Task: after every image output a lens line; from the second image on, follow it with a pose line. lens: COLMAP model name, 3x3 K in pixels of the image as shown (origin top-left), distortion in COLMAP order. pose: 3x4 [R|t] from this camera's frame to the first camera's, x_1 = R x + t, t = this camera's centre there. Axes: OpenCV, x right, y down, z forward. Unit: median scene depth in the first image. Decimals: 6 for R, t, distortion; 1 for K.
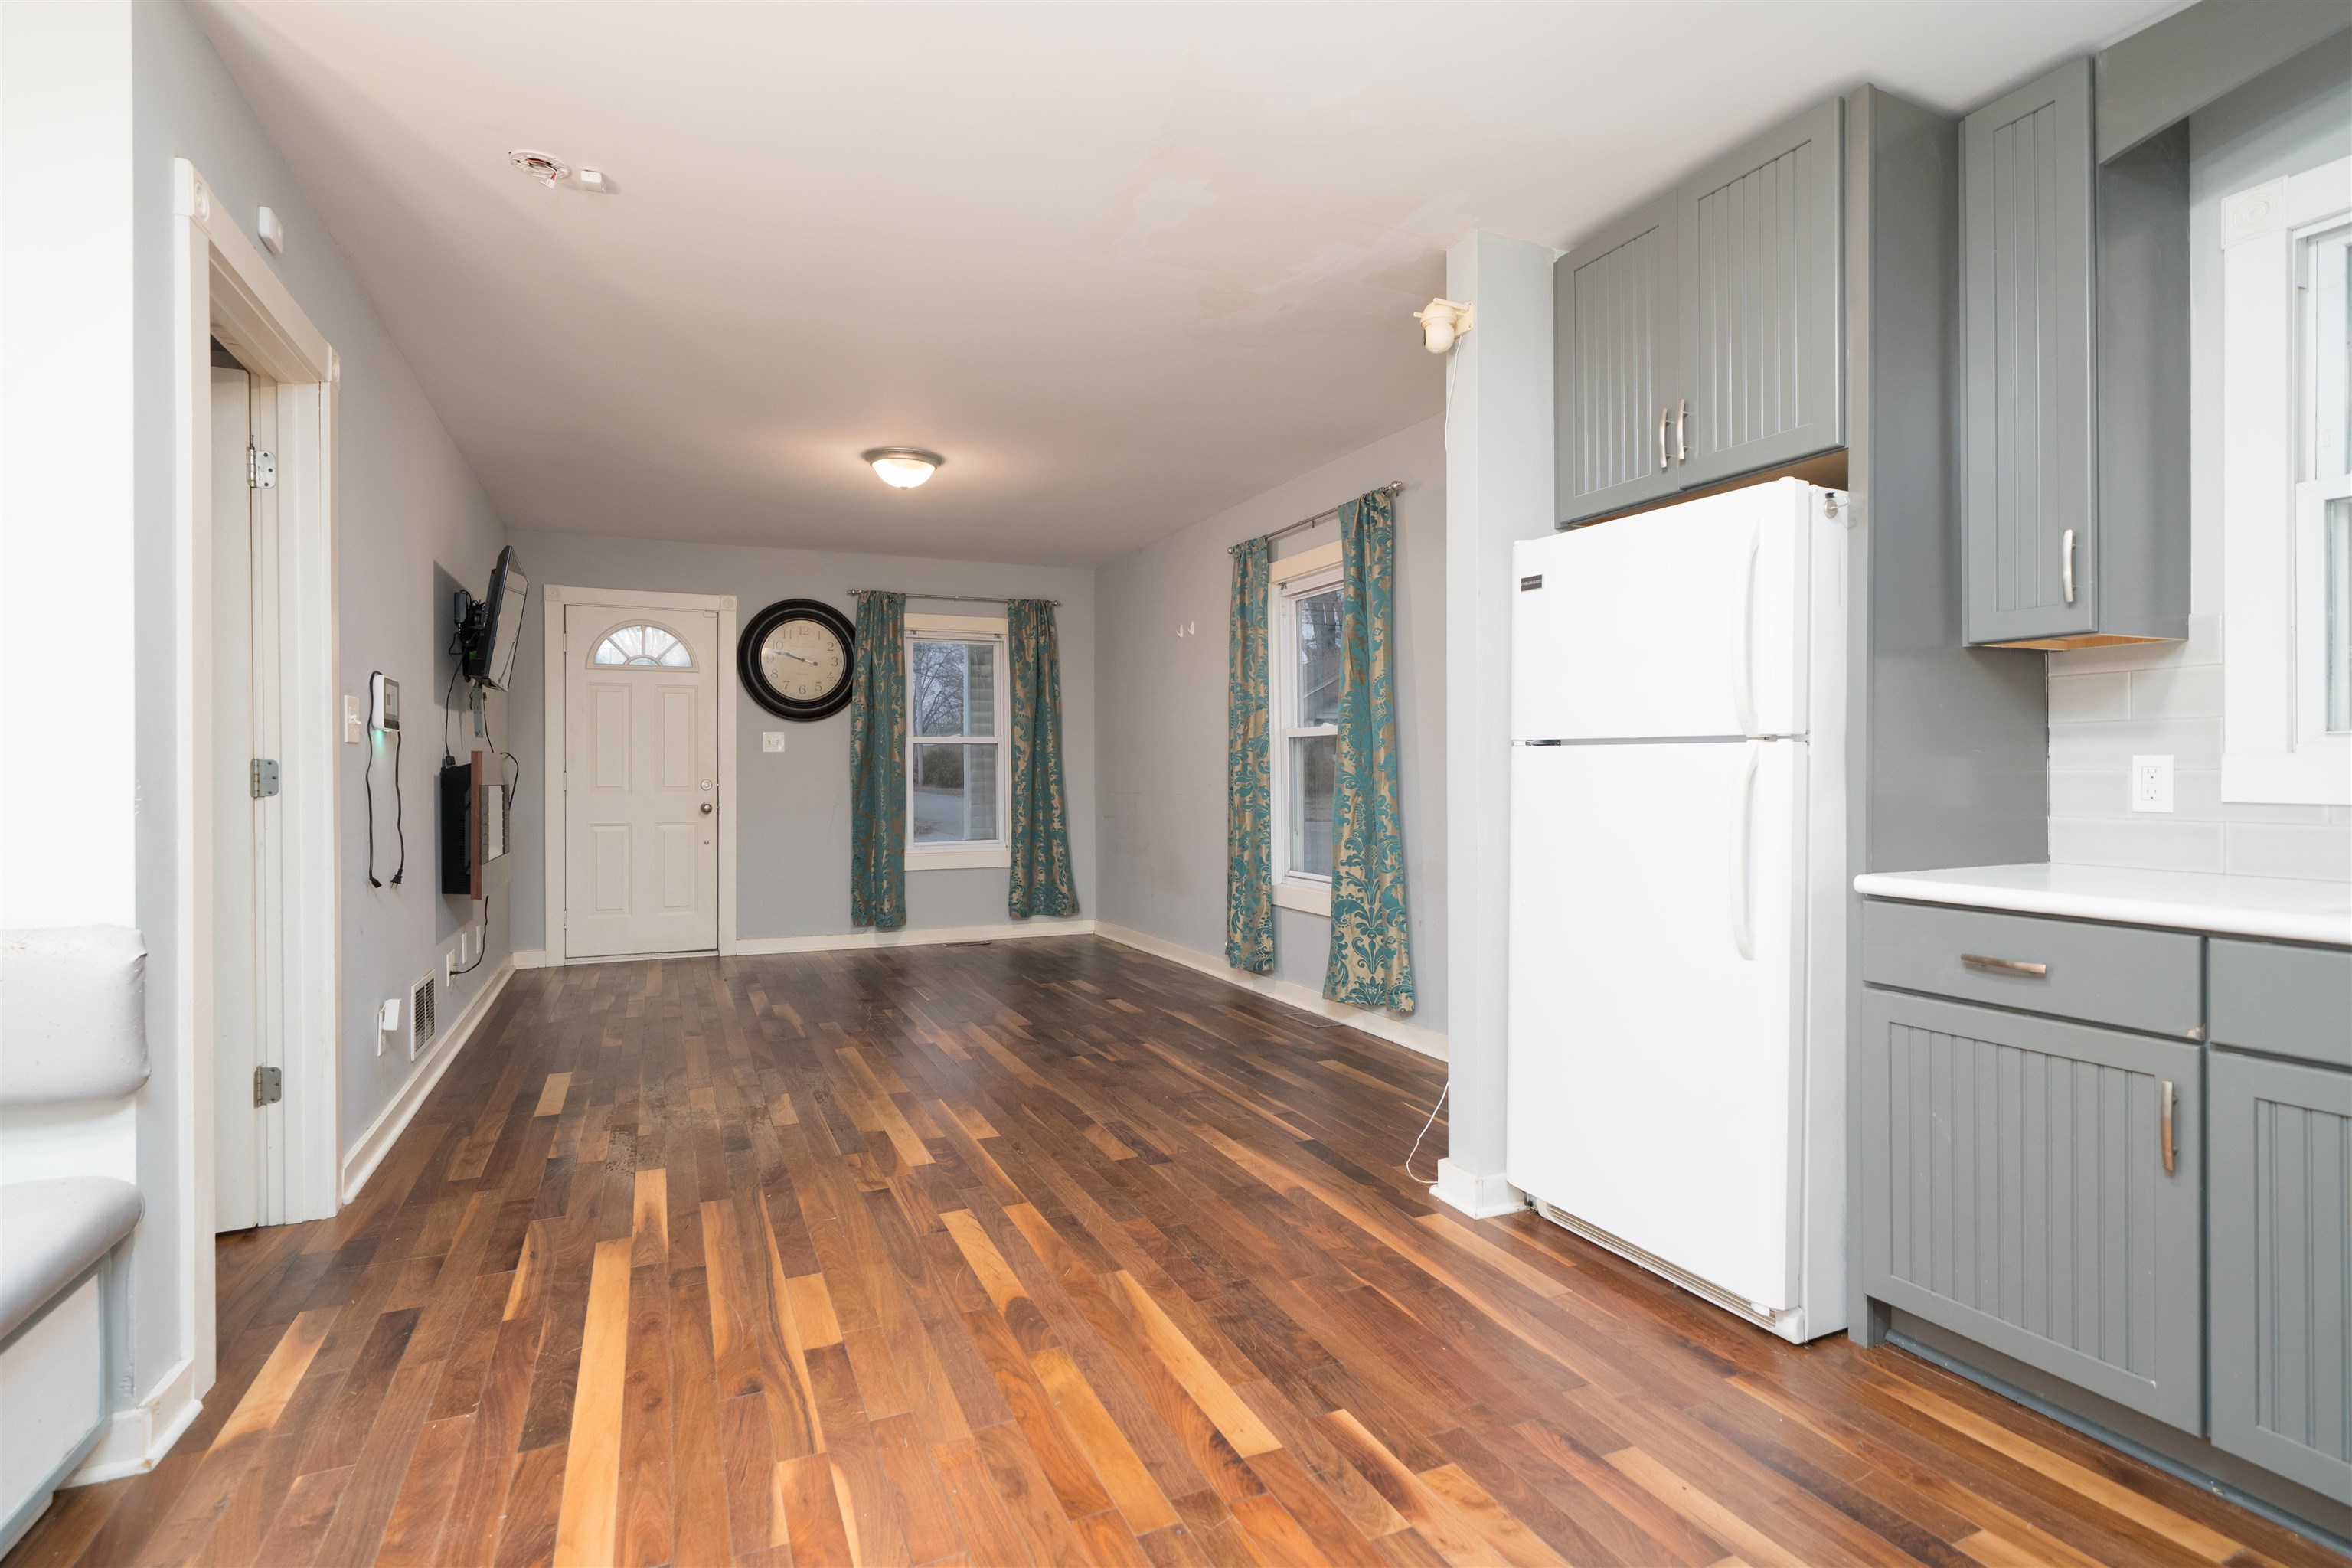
lens RADIAL K [[1072.3, 0, 1154.3], [0, 1072.3, 773.6], [0, 0, 1]] dist [-0.002397, 0.000461]
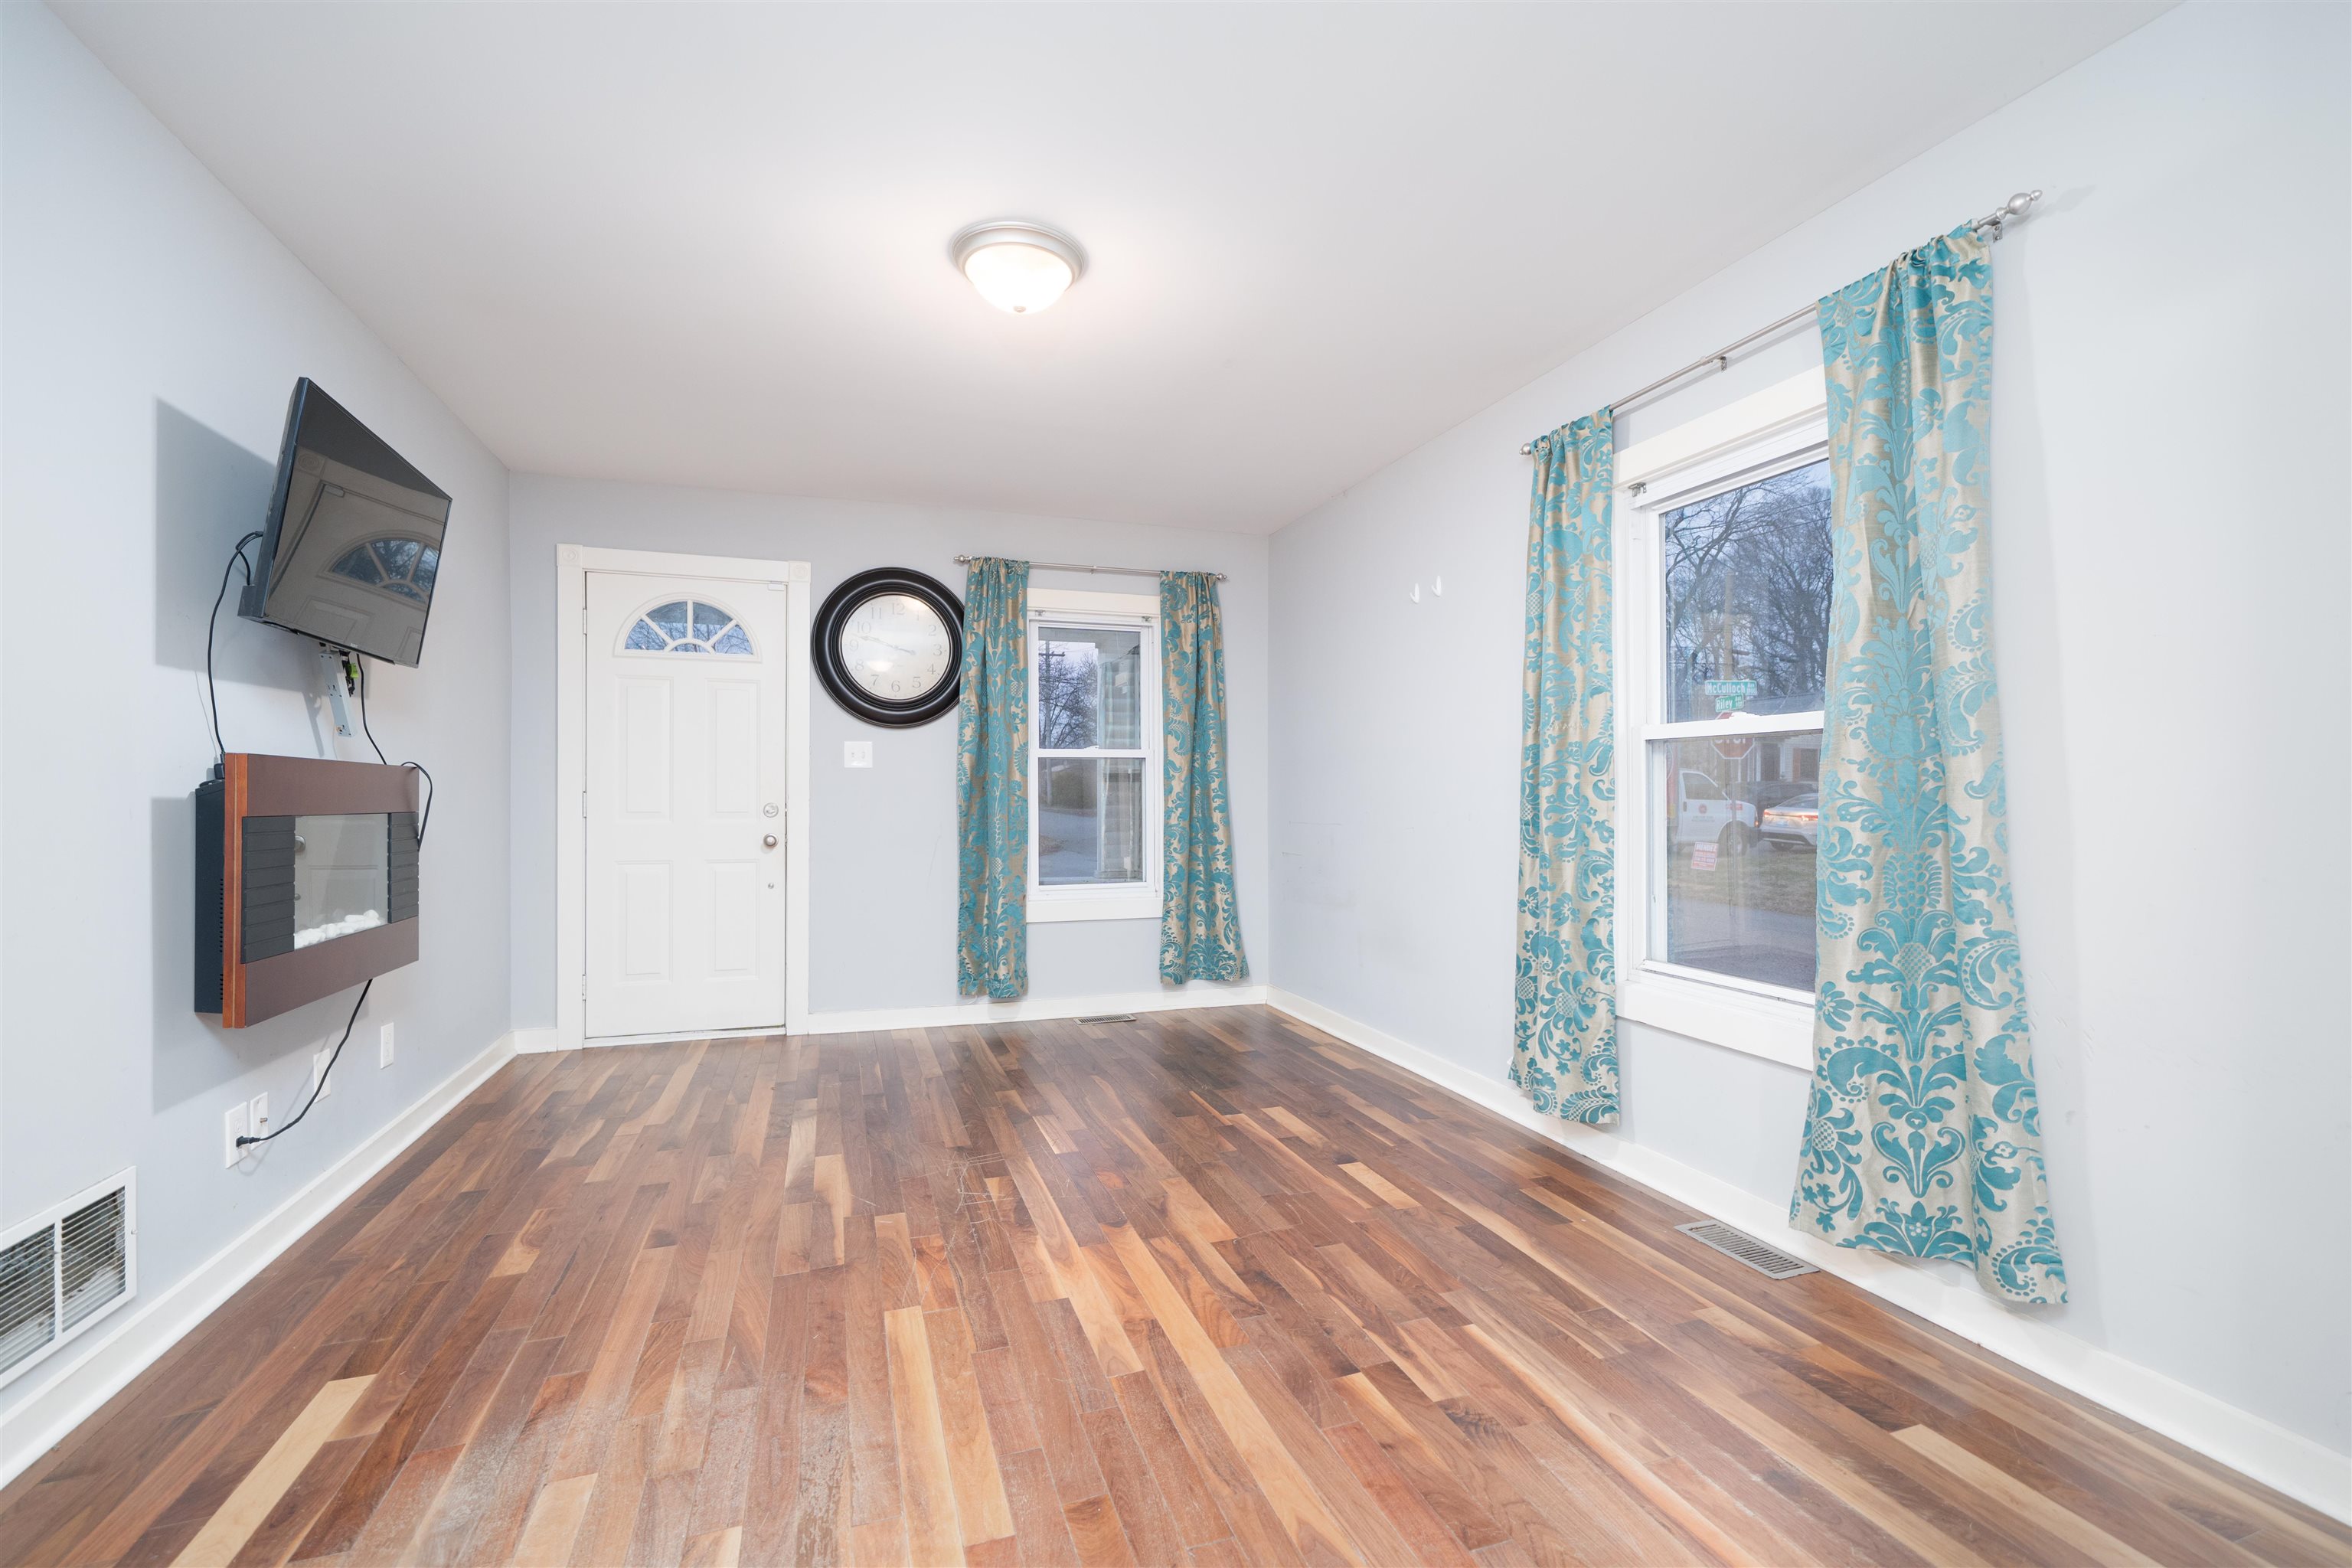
lens RADIAL K [[997.6, 0, 1169.0], [0, 997.6, 797.8], [0, 0, 1]] dist [0.005091, 0.000323]
pose [[0.995449, 0.004814, -0.095177, -0.105176], [-0.004590, 0.999986, 0.002574, -0.002044], [0.095188, -0.002126, 0.995457, 0.492902]]
